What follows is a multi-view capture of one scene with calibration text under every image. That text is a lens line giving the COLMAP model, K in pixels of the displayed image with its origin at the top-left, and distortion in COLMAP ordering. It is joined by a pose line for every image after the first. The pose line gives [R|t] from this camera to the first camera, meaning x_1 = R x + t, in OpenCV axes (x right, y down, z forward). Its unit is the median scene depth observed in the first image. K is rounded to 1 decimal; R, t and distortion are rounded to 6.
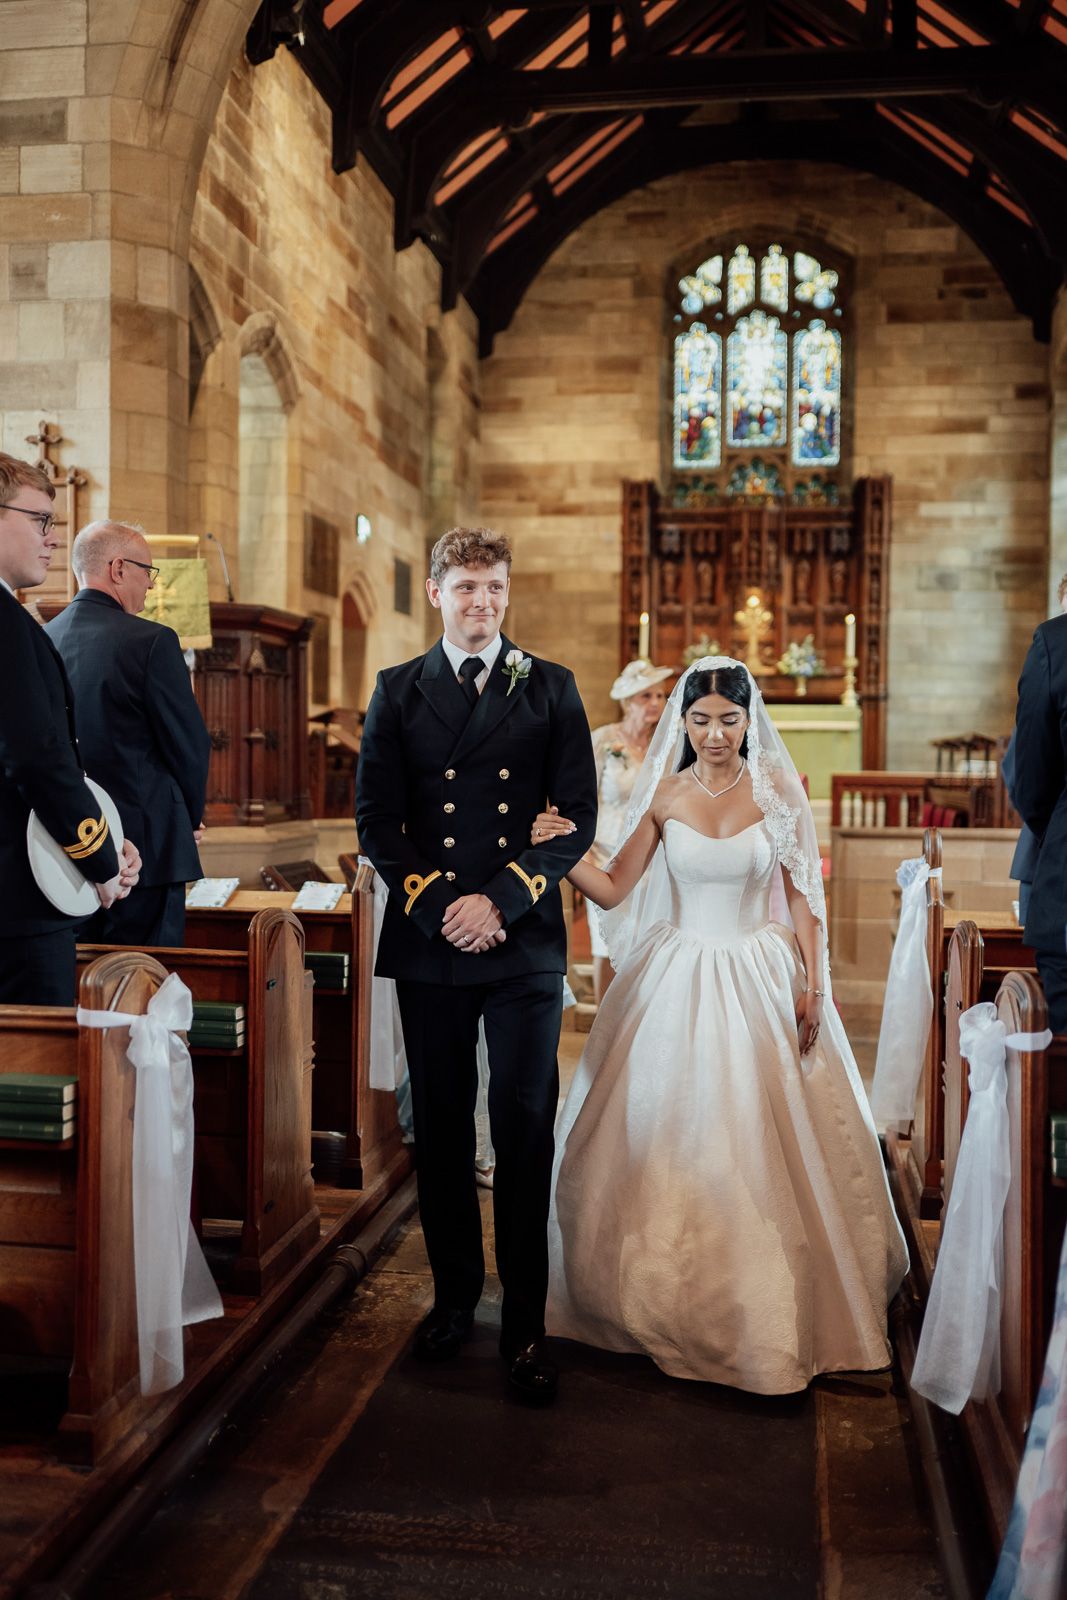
lens RADIAL K [[1543.5, 0, 533.5], [0, 1543.5, 800.0], [0, 0, 1]] dist [0.051536, -0.002455]
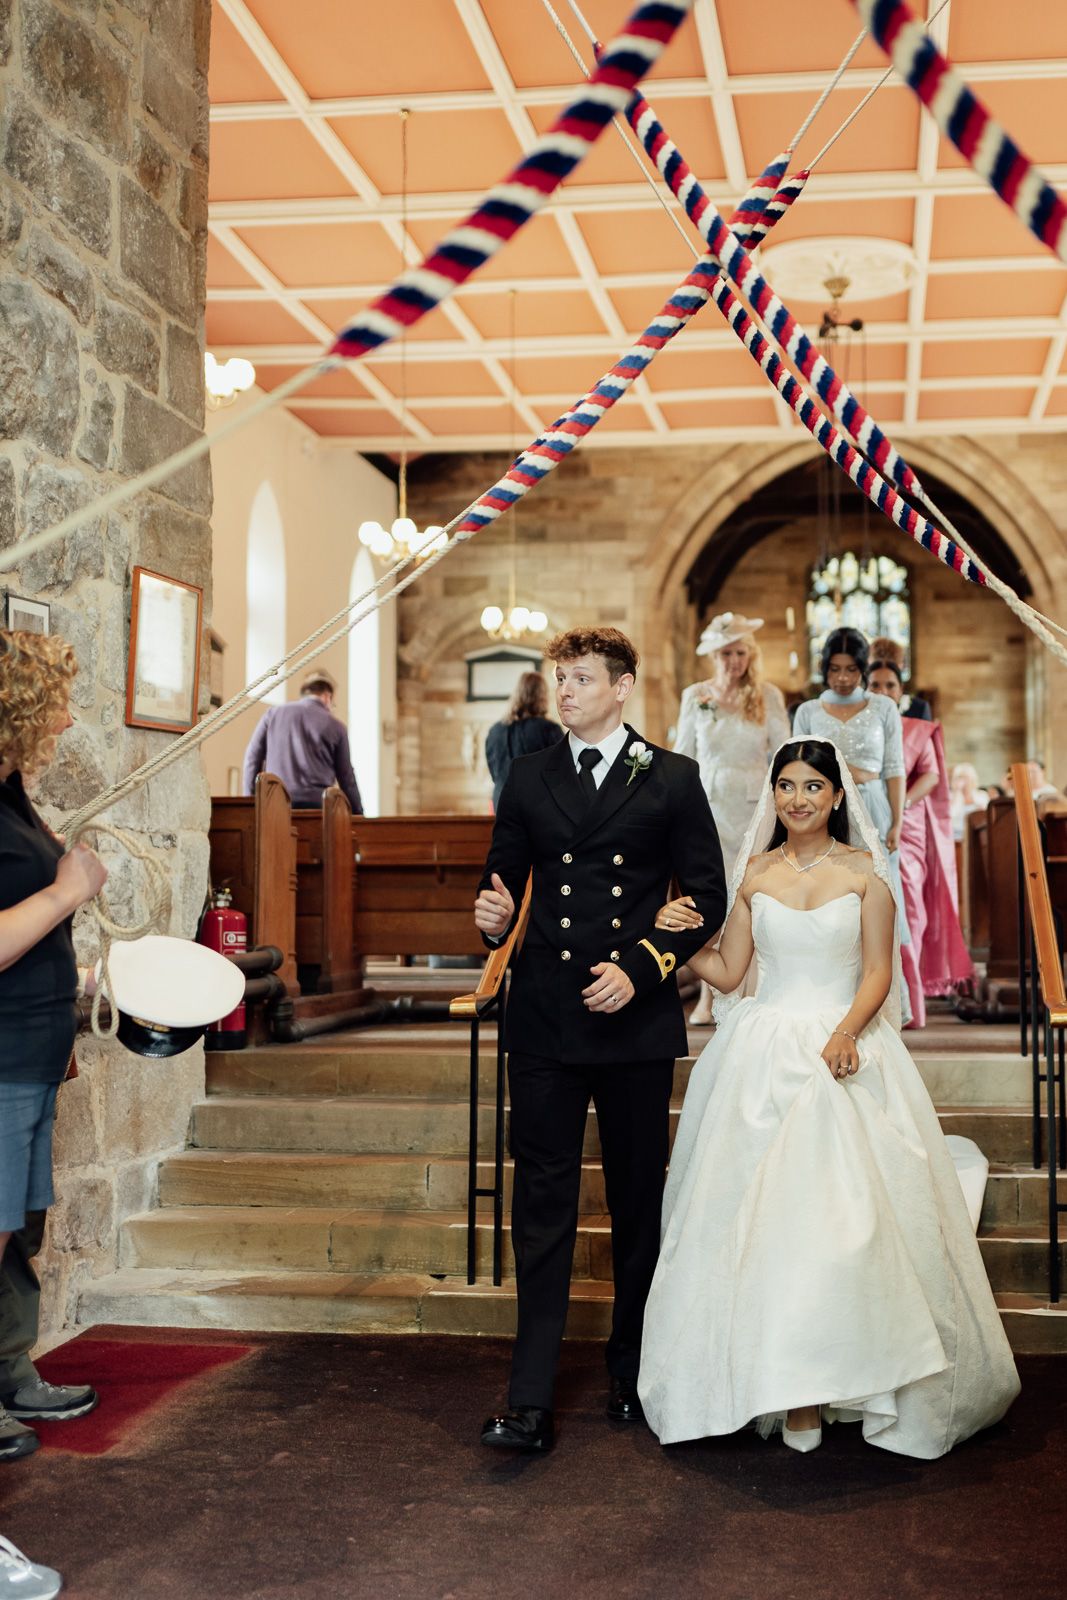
lens RADIAL K [[2276.7, 0, 533.5], [0, 2276.7, 800.0], [0, 0, 1]] dist [-0.012074, -0.000360]
pose [[0.999893, -0.014234, -0.003405, -0.212923], [0.014085, 0.999083, -0.040440, 0.013538], [0.003978, 0.040387, 0.999176, -1.521933]]
